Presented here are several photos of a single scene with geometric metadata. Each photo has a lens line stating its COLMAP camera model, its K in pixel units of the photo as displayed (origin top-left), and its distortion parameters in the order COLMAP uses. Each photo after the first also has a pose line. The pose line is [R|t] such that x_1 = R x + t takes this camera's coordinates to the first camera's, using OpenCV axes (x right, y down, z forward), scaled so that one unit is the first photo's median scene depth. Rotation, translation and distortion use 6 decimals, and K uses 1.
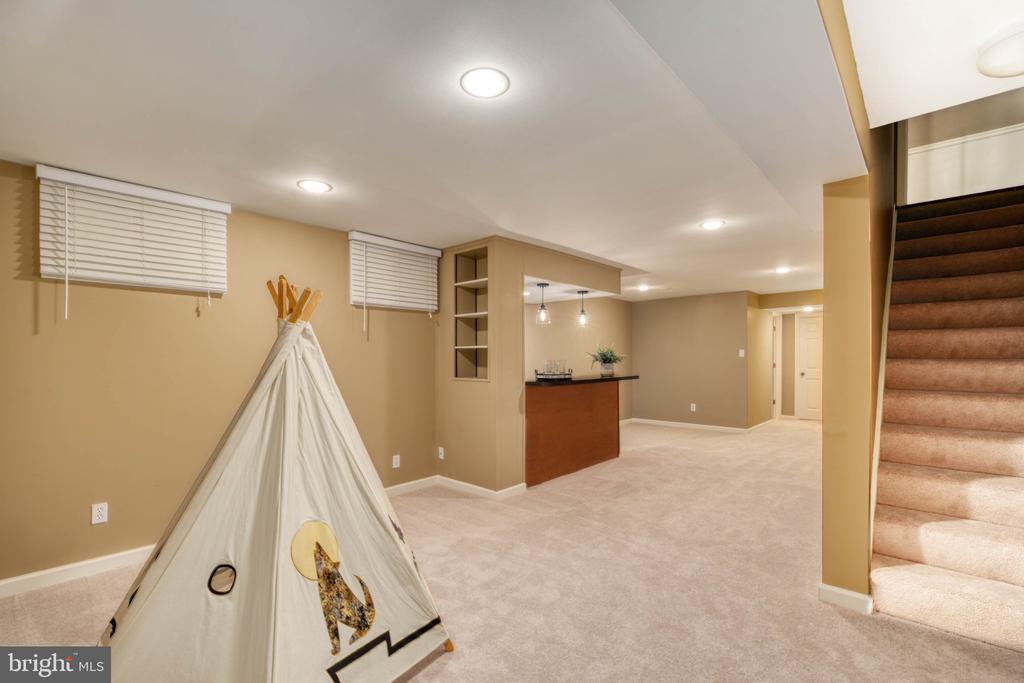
lens RADIAL K [[455.6, 0, 515.1], [0, 455.6, 355.0], [0, 0, 1]] dist [0.008594, 0.000000]
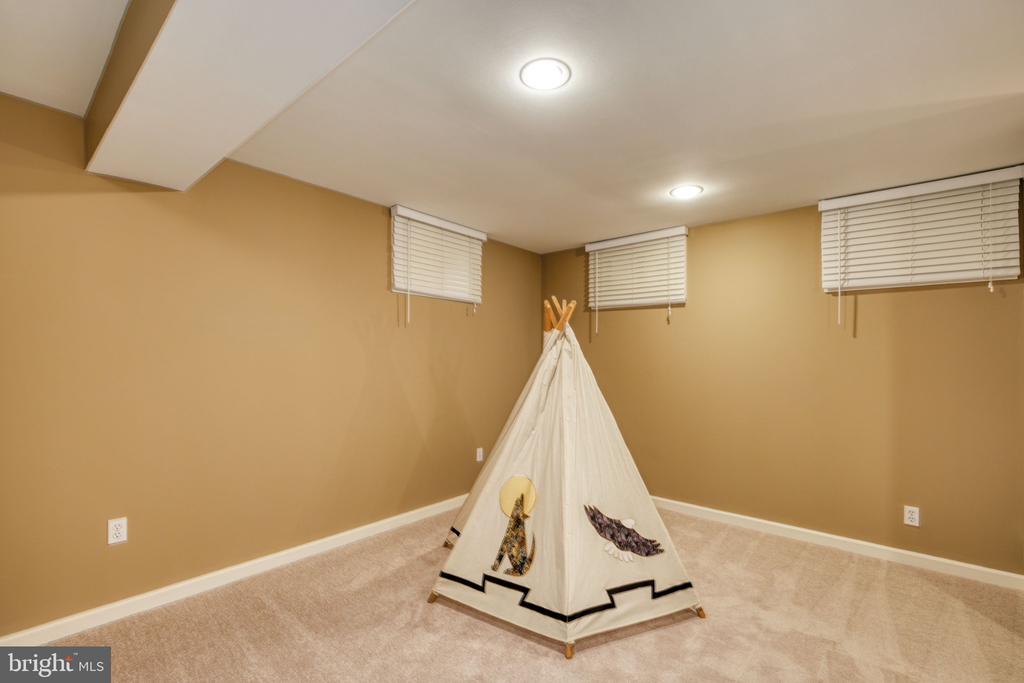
lens RADIAL K [[455.6, 0, 515.1], [0, 455.6, 355.0], [0, 0, 1]] dist [0.008594, 0.000000]
pose [[0.041085, -0.002235, -0.999153, 0.348505], [-0.005228, 0.999983, -0.002452, 0.002616], [0.999142, 0.005324, 0.041073, 0.355588]]
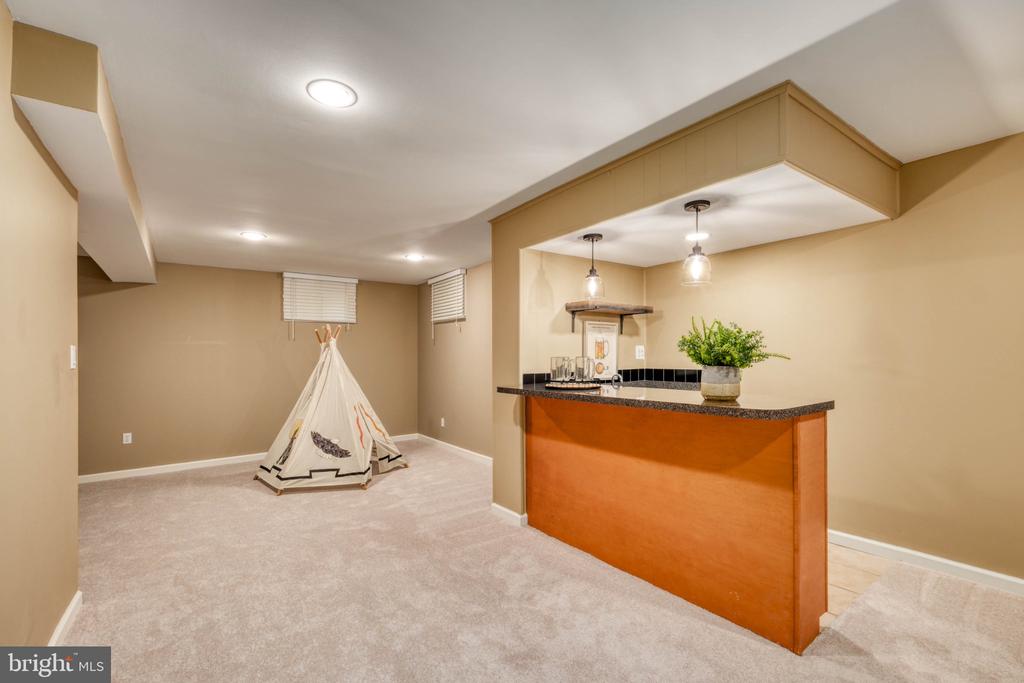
lens RADIAL K [[451.5, 0, 510.8], [0, 451.5, 350.7], [0, 0, 1]] dist [0.025930, -0.000070]
pose [[-0.206192, -0.000559, -0.978511, 0.718938], [0.020206, 0.999784, -0.004829, 0.003034], [0.978303, -0.020768, -0.206136, 1.055844]]
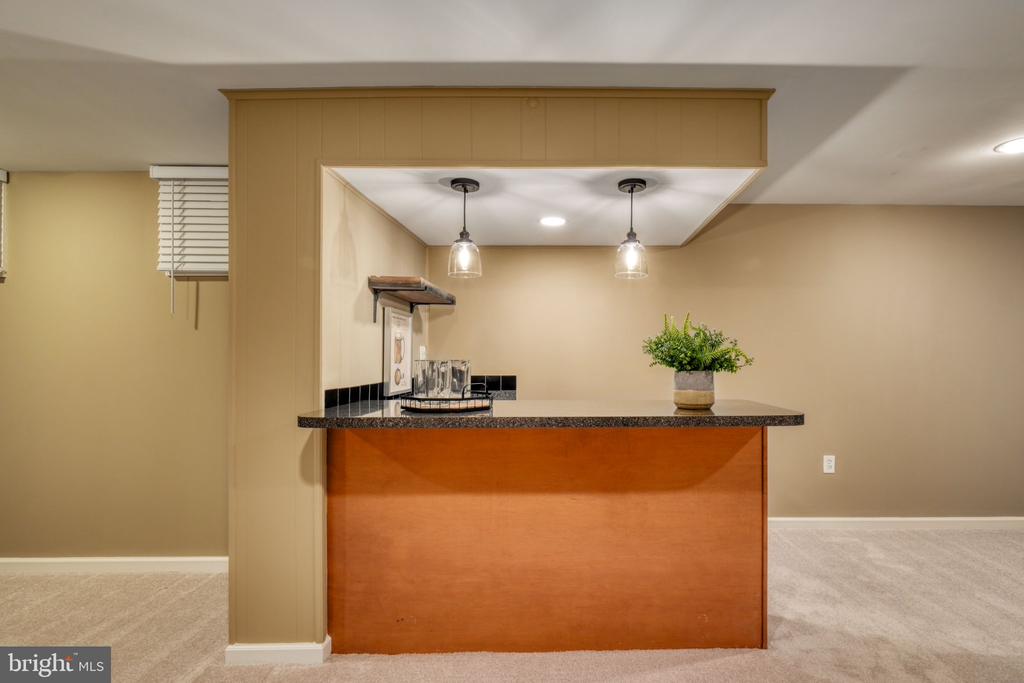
lens RADIAL K [[493.0, 0, 534.5], [0, 493.0, 352.5], [0, 0, 1]] dist [-0.000920, -0.000286]
pose [[0.677832, -0.000993, -0.735216, 0.461187], [0.001613, 0.999999, 0.000136, 0.003550], [0.735215, -0.001278, 0.677832, 0.760223]]
